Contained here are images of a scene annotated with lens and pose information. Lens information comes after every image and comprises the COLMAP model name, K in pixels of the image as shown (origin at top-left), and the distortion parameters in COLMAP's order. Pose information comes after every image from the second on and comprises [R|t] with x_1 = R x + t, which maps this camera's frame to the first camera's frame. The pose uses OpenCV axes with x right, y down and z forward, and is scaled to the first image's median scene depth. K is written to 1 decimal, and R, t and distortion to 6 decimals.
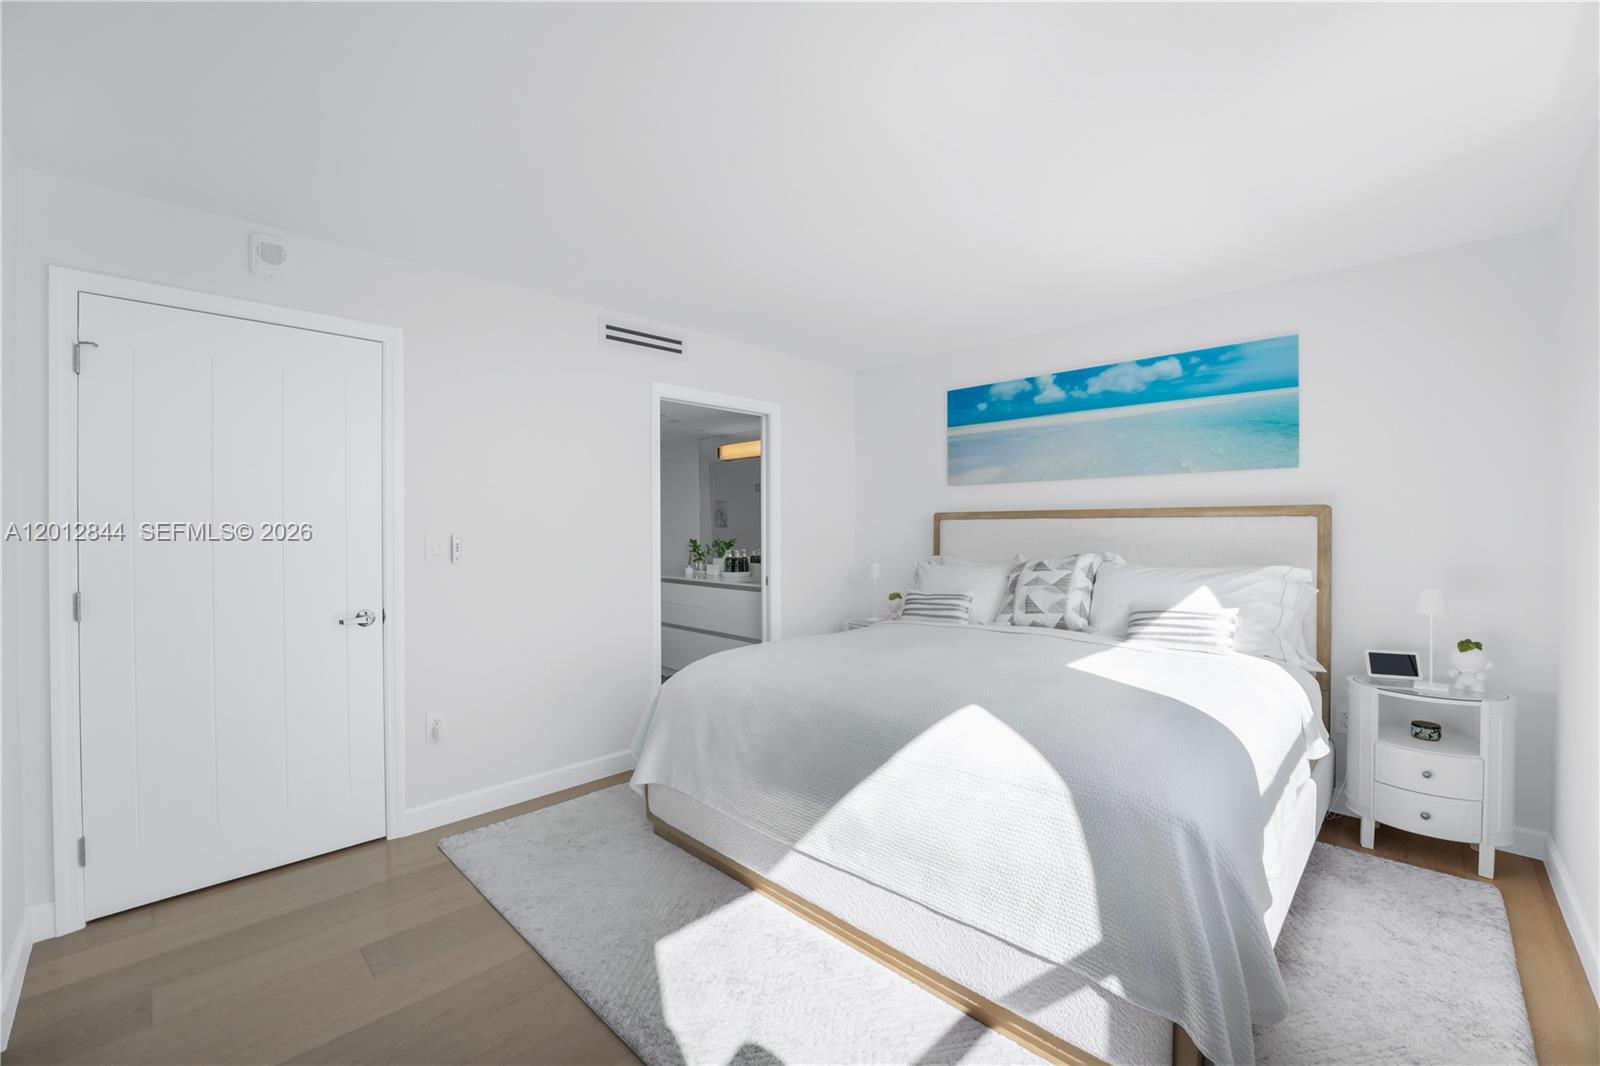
lens RADIAL K [[638.3, 0, 806.7], [0, 638.3, 537.1], [0, 0, 1]] dist [-0.000389, -0.000004]
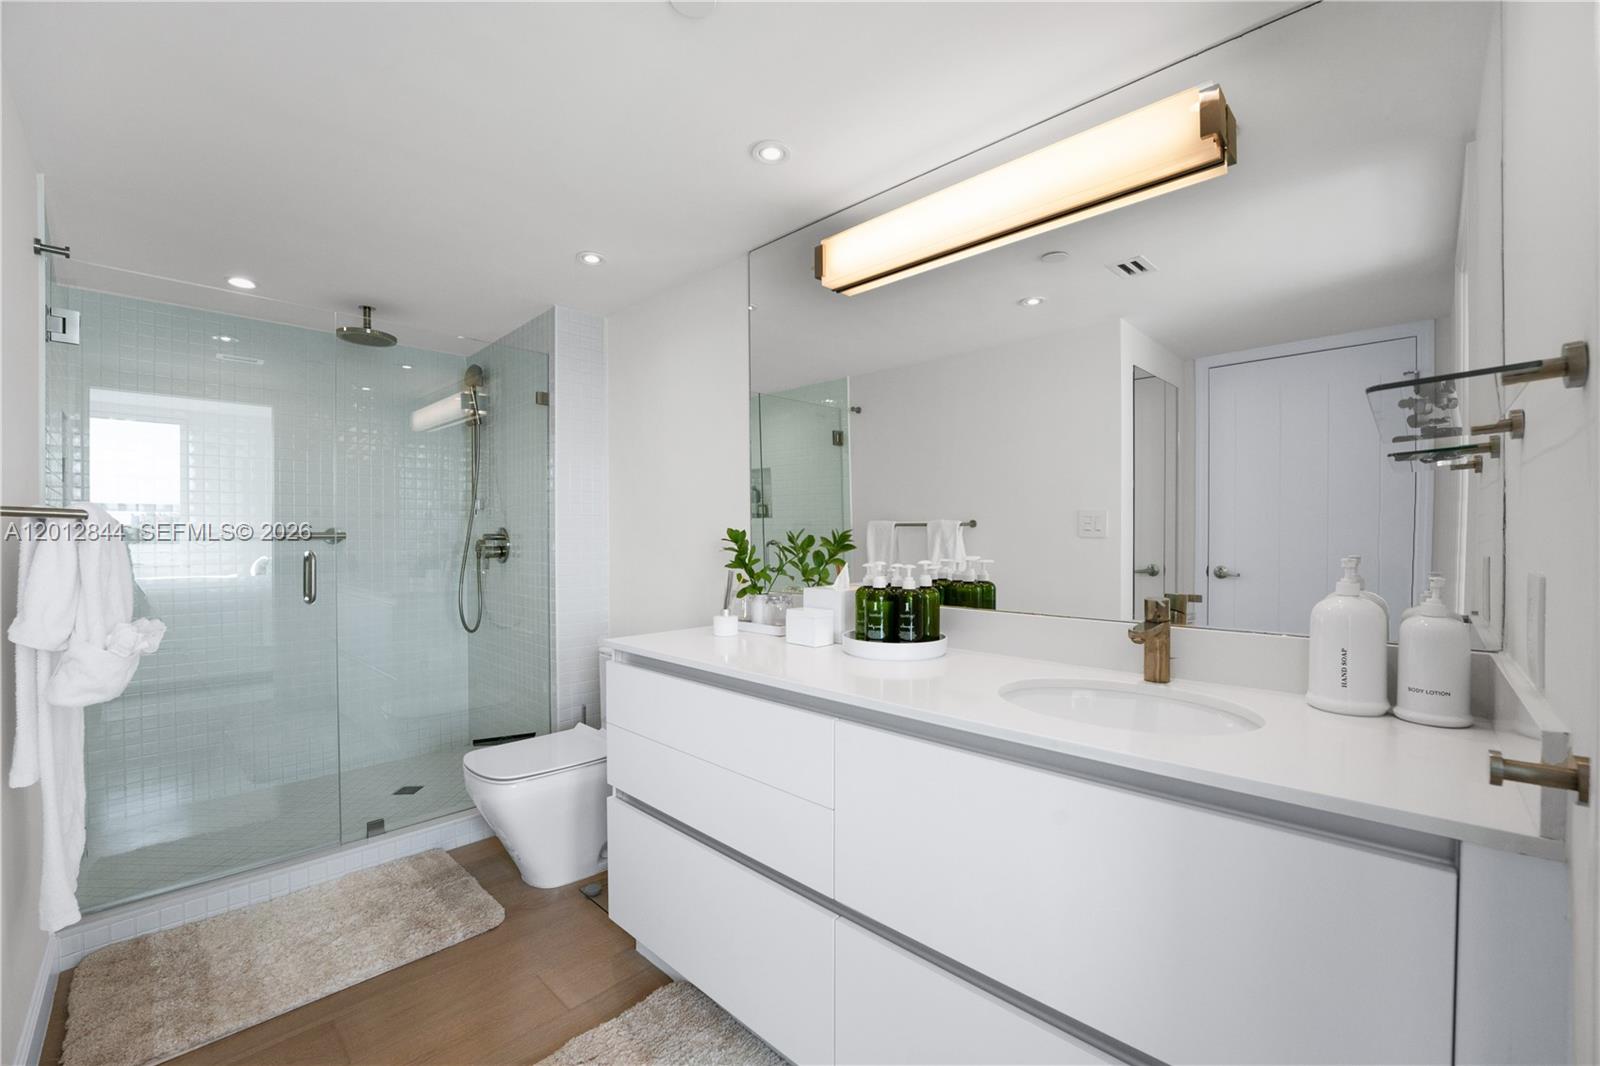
lens RADIAL K [[647.2, 0, 796.7], [0, 647.2, 540.2], [0, 0, 1]] dist [-0.000448, -0.000007]
pose [[0.999950, 0.005879, -0.008104, -0.142035], [-0.005945, 0.999949, -0.008160, 0.011872], [0.008055, 0.008207, 0.999934, 0.657775]]
